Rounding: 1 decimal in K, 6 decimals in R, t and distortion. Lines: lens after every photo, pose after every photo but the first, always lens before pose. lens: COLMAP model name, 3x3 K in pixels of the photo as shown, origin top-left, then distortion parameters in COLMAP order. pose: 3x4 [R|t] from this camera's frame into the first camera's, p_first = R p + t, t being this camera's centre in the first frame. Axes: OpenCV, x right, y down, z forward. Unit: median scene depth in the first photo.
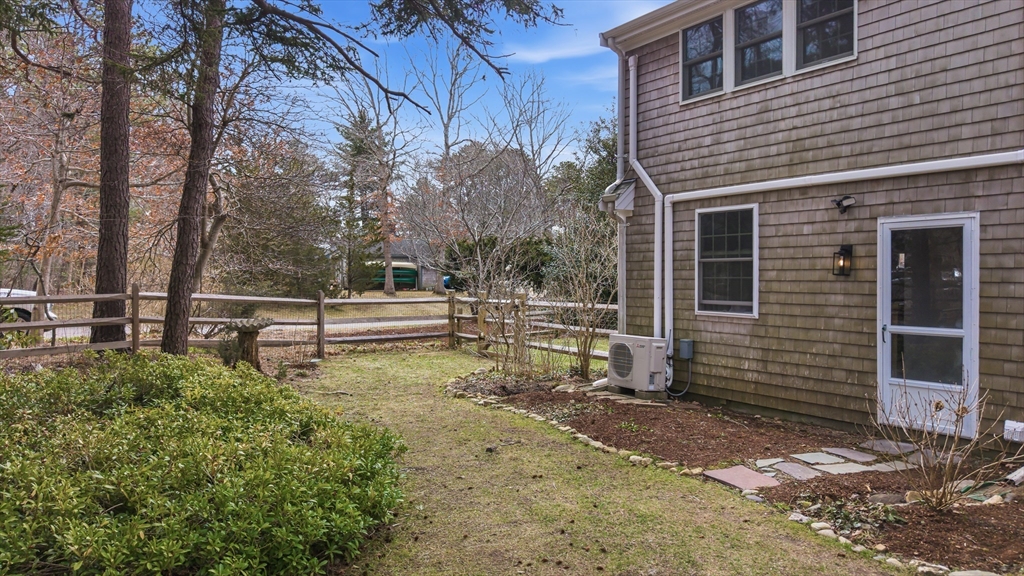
lens RADIAL K [[693.5, 0, 513.0], [0, 693.5, 282.4], [0, 0, 1]] dist [0.005544, -0.005895]
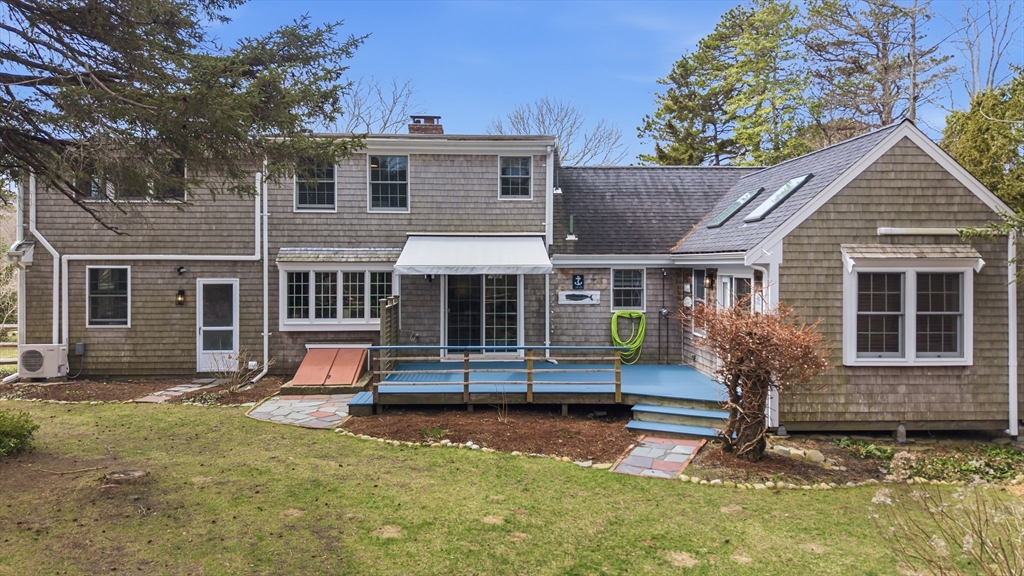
lens RADIAL K [[694.7, 0, 511.2], [0, 694.7, 264.8], [0, 0, 1]] dist [0.038541, -0.059945]
pose [[0.525942, 0.001636, 0.850519, -0.782946], [0.008350, 0.999940, -0.007087, -0.105563], [-0.850479, 0.010829, 0.525897, -0.948819]]
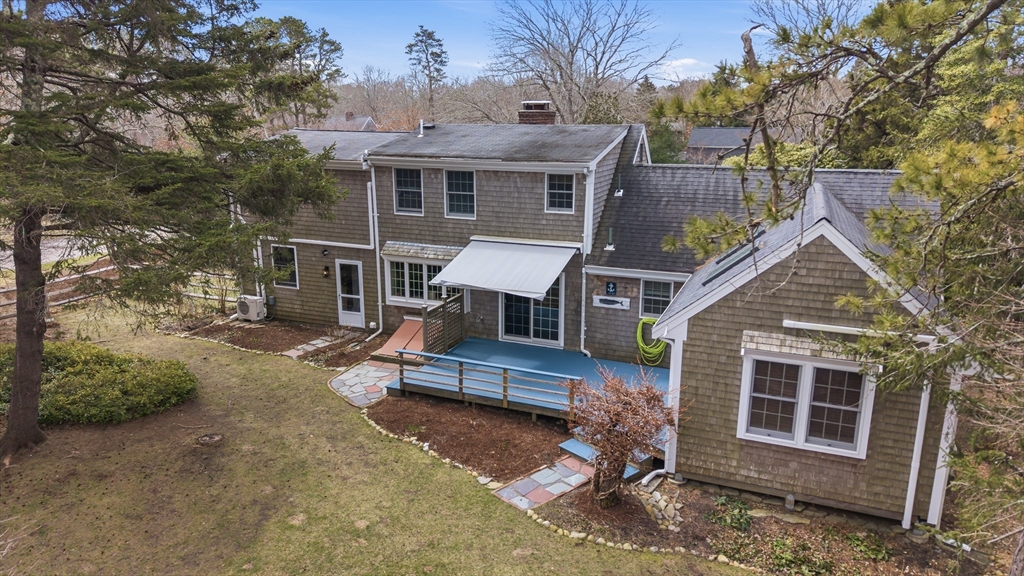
lens RADIAL K [[682.9, 0, 512.0], [0, 682.9, 288.0], [0, 0, 1]] dist [0.076285, -0.147412]
pose [[0.831932, -0.127984, 0.539915, -0.422489], [0.000856, 0.973331, 0.229404, -0.611563], [-0.554876, -0.190386, 0.809855, -1.725979]]
